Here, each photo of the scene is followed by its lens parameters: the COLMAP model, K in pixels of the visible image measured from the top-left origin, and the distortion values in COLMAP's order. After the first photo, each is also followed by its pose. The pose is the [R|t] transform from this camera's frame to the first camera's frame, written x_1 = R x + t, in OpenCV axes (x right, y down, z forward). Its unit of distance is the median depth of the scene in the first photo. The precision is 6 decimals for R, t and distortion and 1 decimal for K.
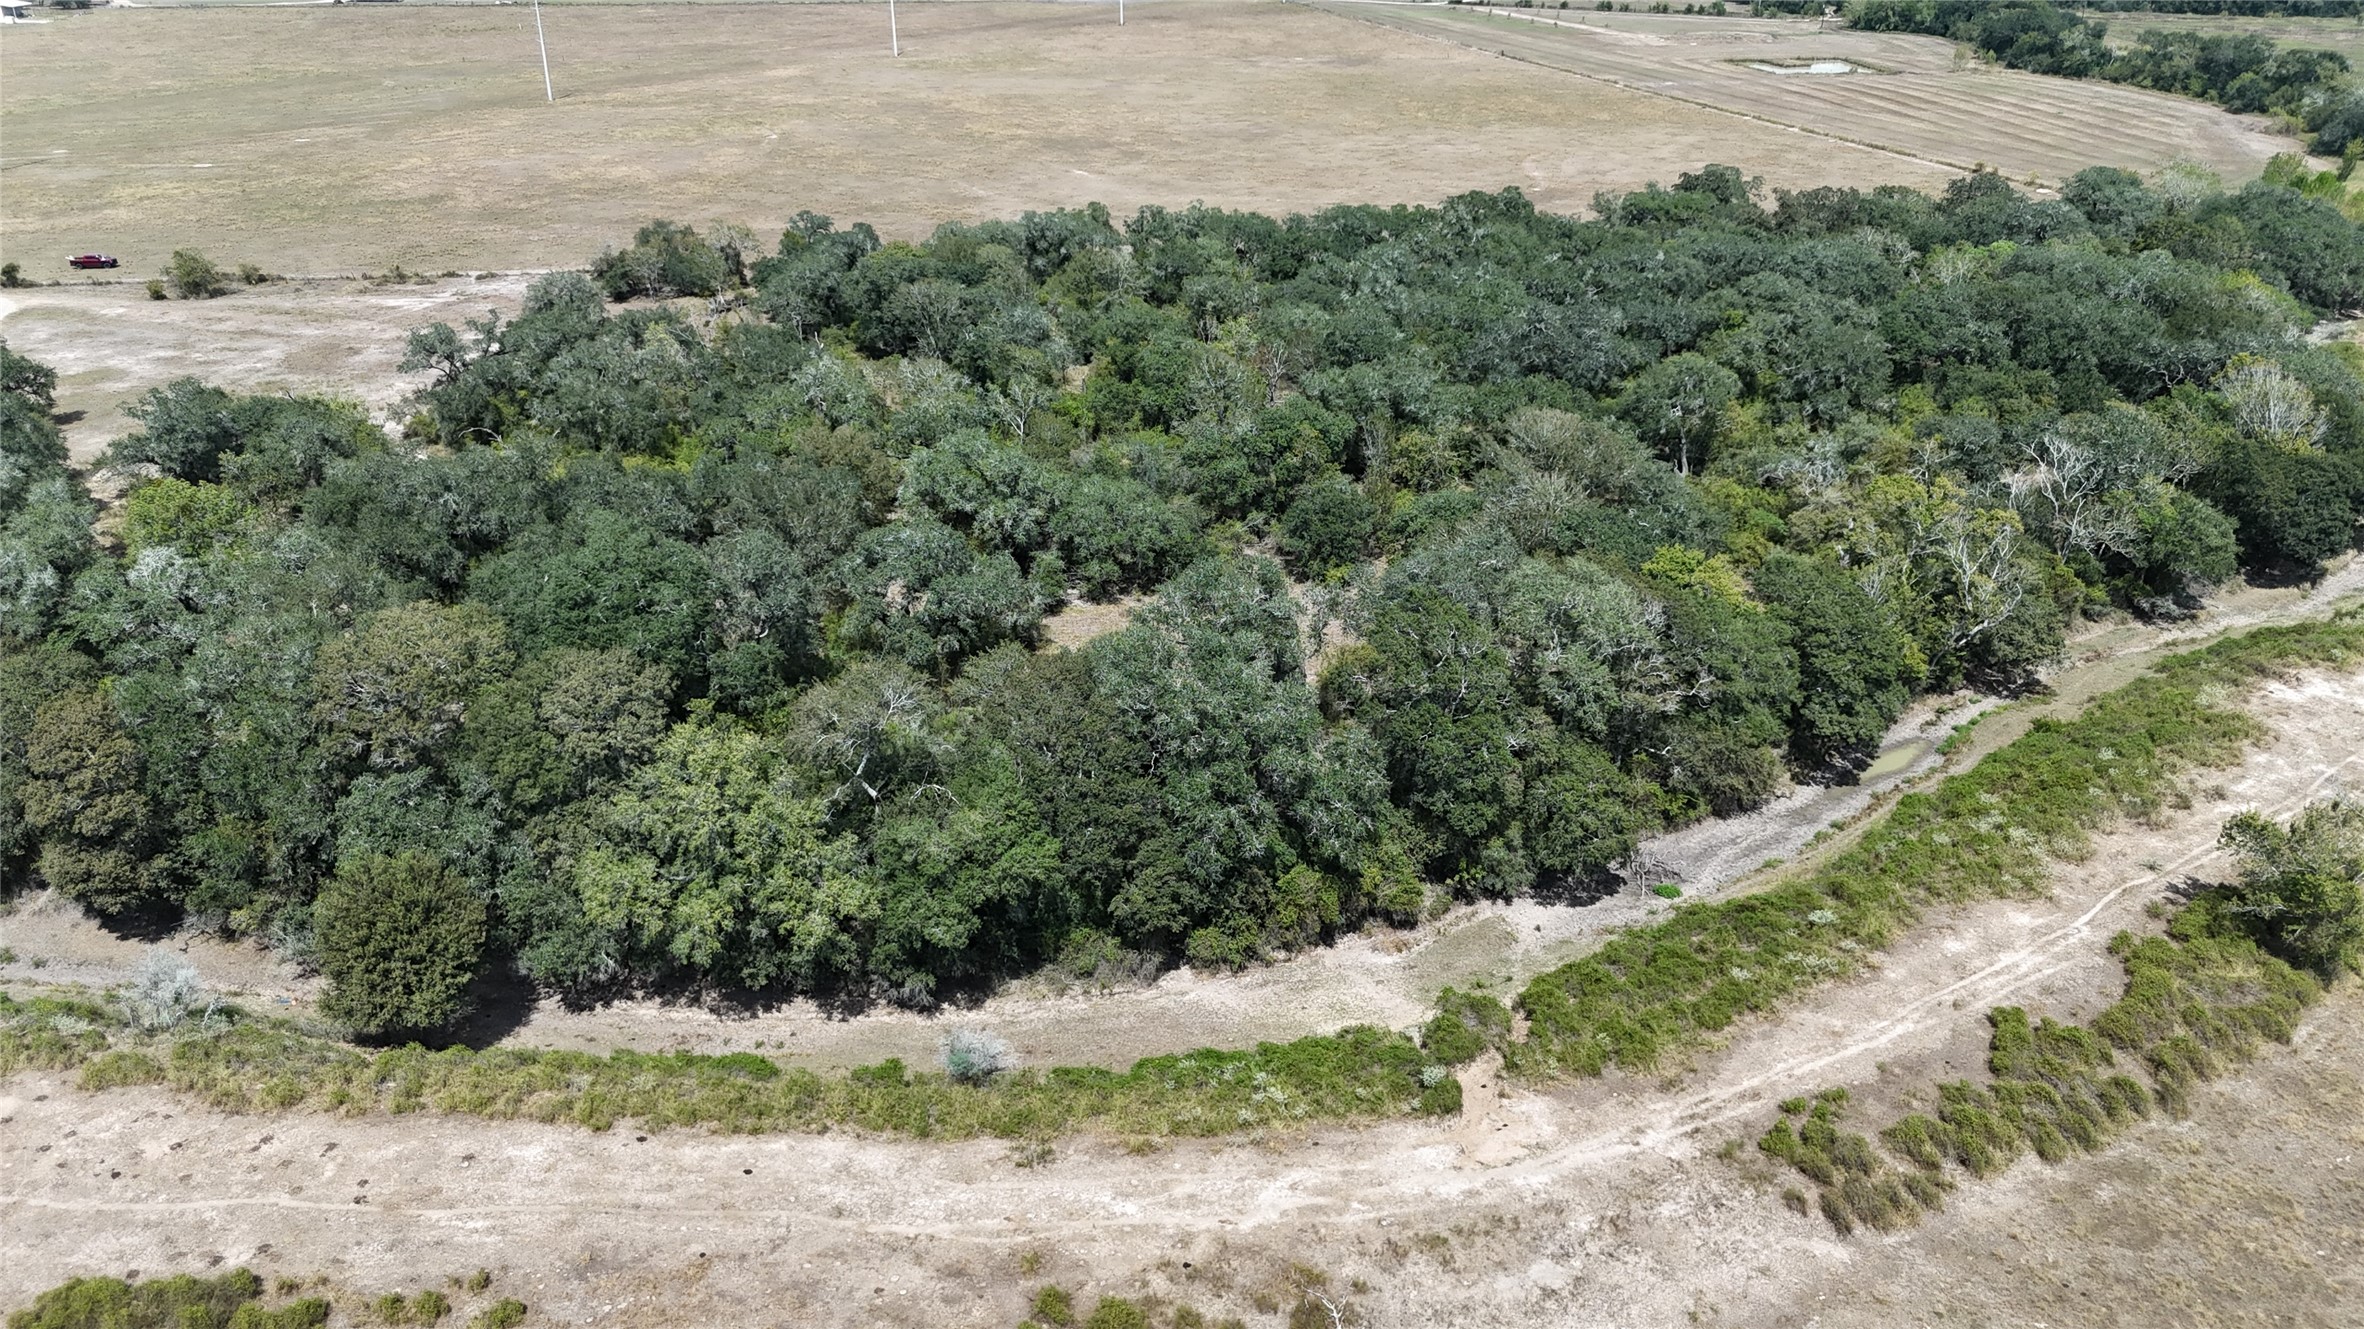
lens RADIAL K [[1754.5, 0, 1182.0], [0, 1754.5, 664.5], [0, 0, 1]] dist [0.050142, -0.045925]
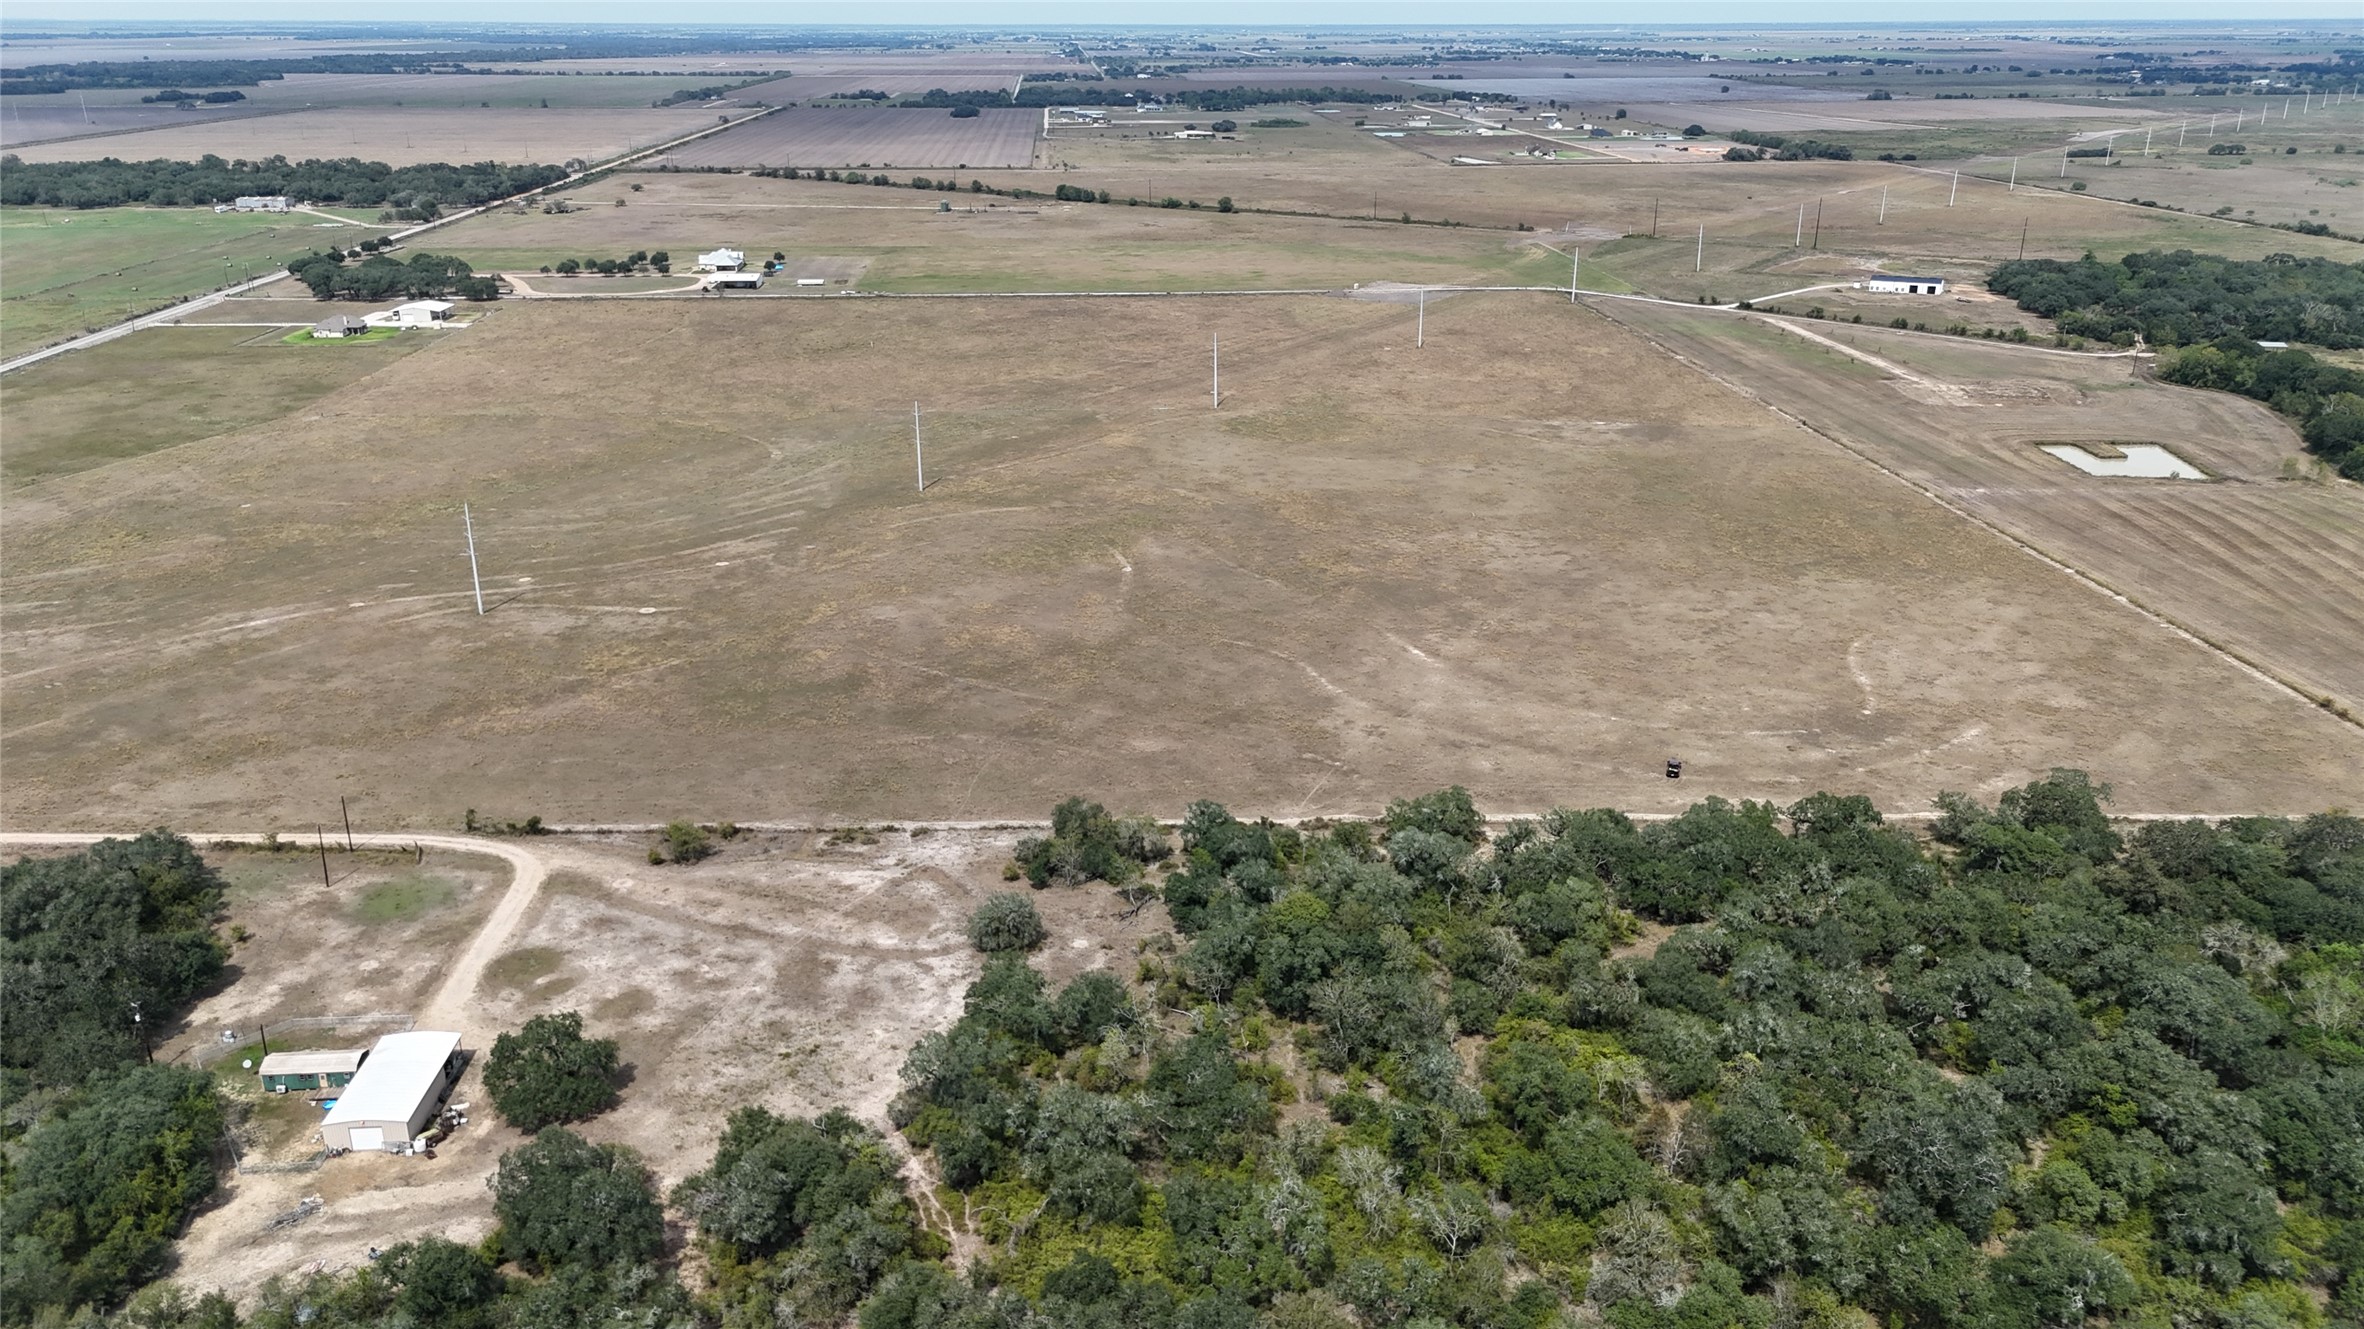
lens RADIAL K [[1740.2, 0, 1182.0], [0, 1740.2, 664.5], [0, 0, 1]] dist [0.077203, -0.074985]
pose [[0.990616, 0.050433, -0.127032, -0.060784], [-0.059076, 0.996121, -0.065213, -0.182439], [0.123251, 0.072105, 0.989753, -0.069900]]
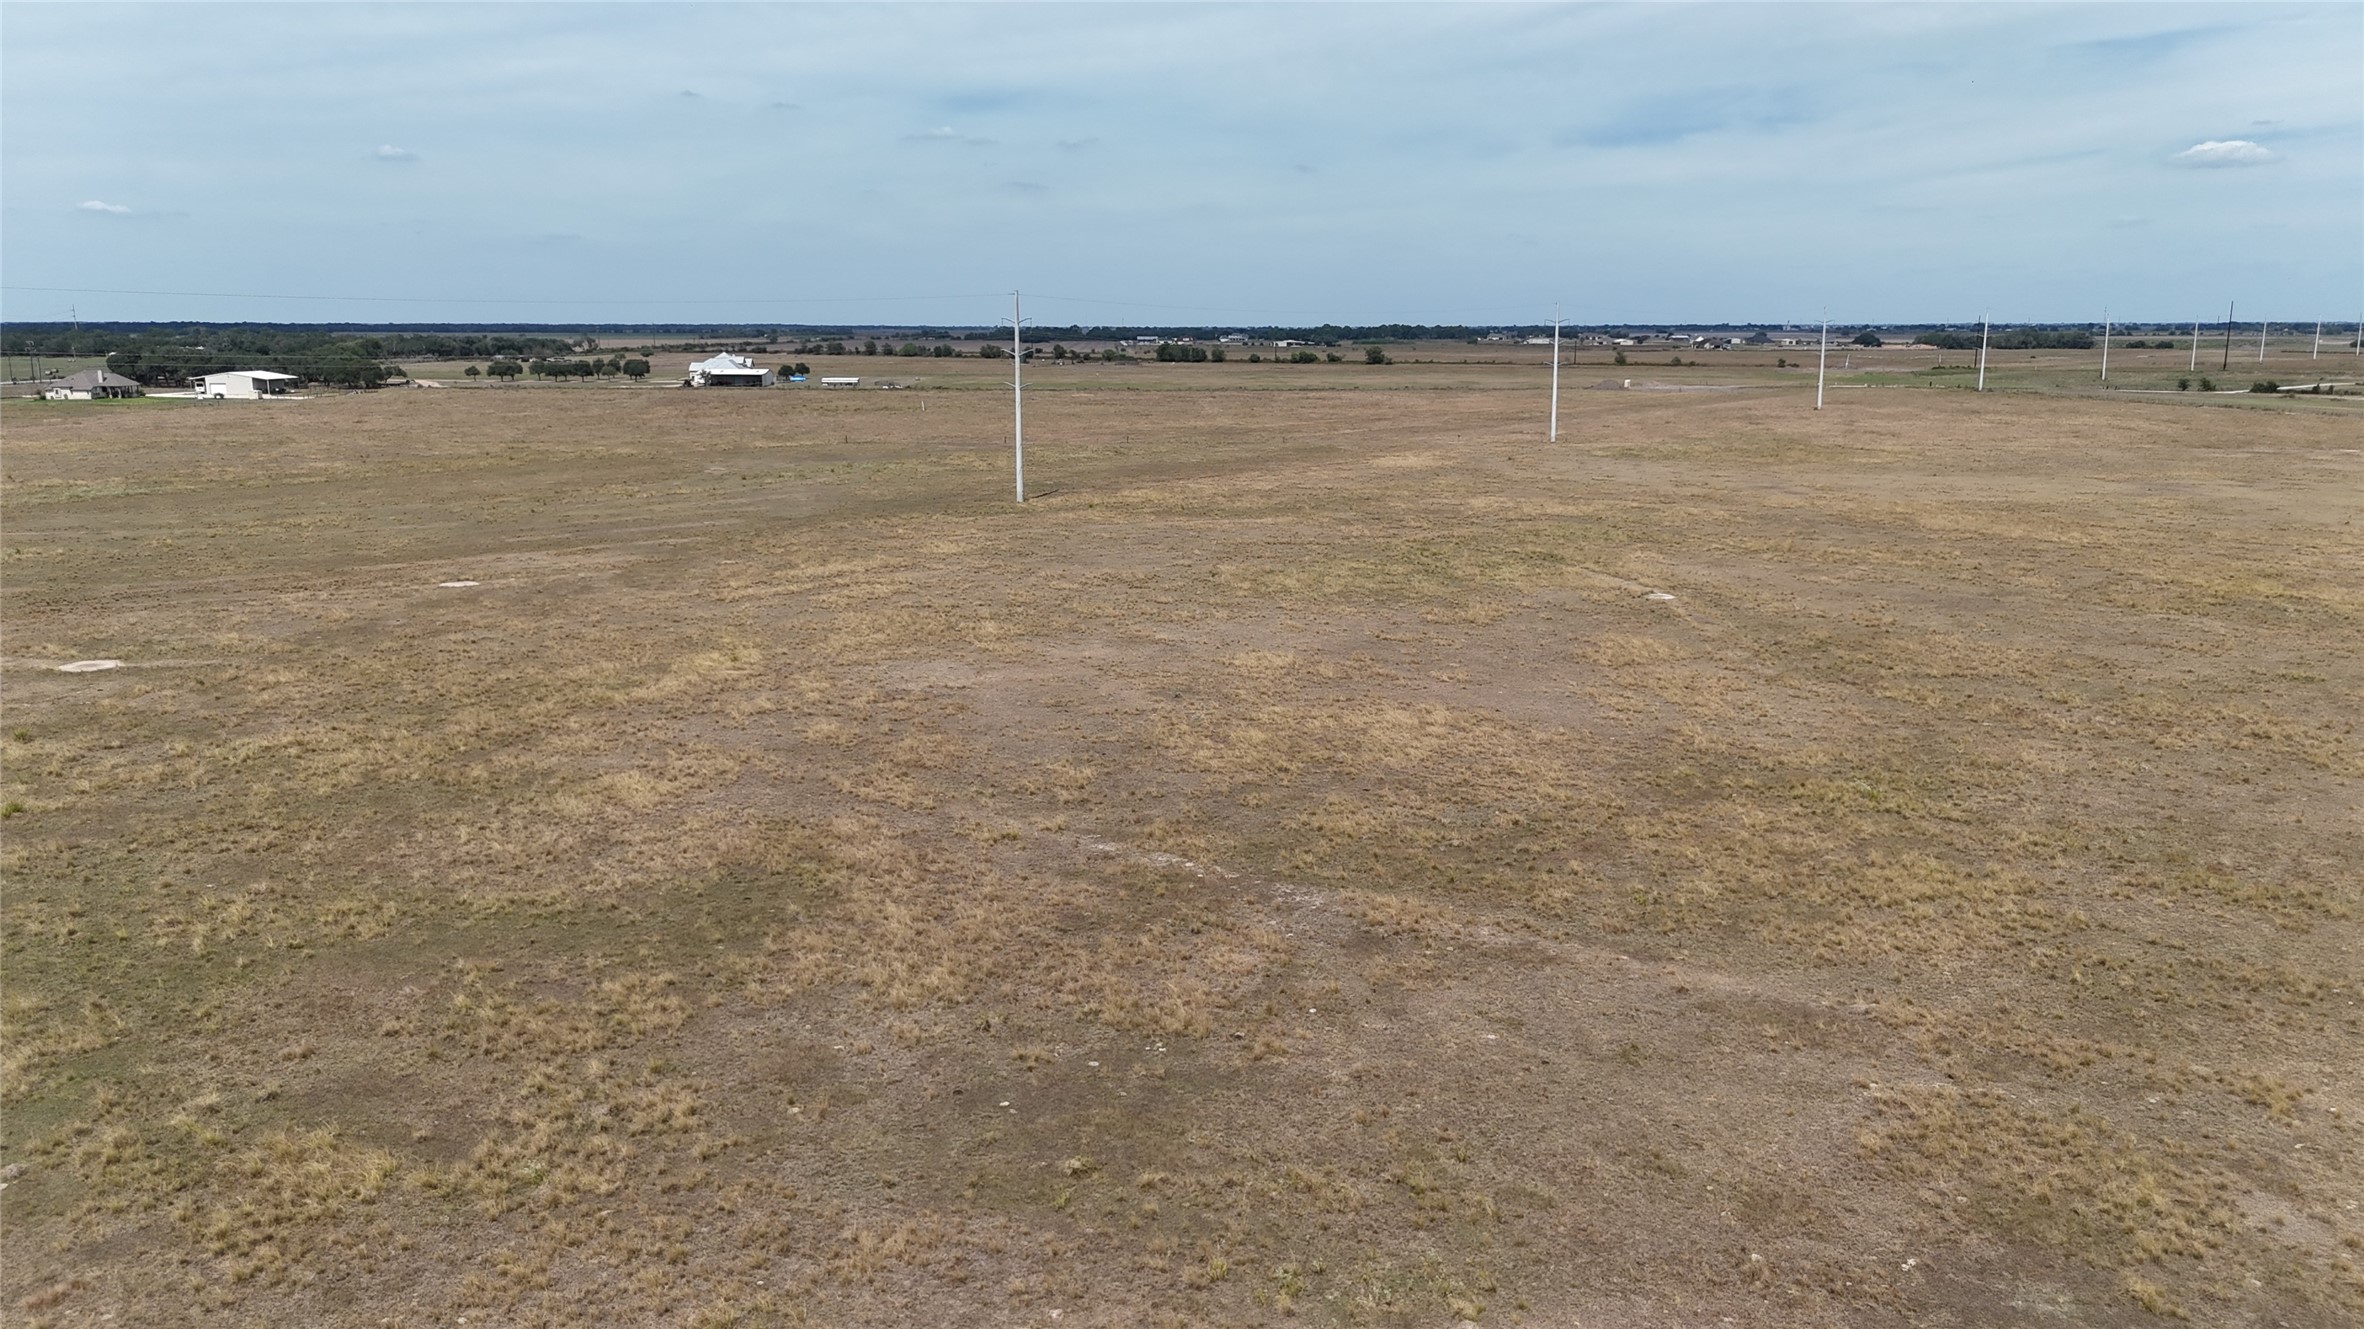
lens RADIAL K [[1754.5, 0, 1182.0], [0, 1754.5, 664.5], [0, 0, 1]] dist [0.050142, -0.045925]
pose [[0.986366, 0.029669, -0.161873, -0.287260], [-0.065504, 0.973119, -0.220791, -0.211524], [0.150971, 0.228384, 0.961794, 0.681895]]
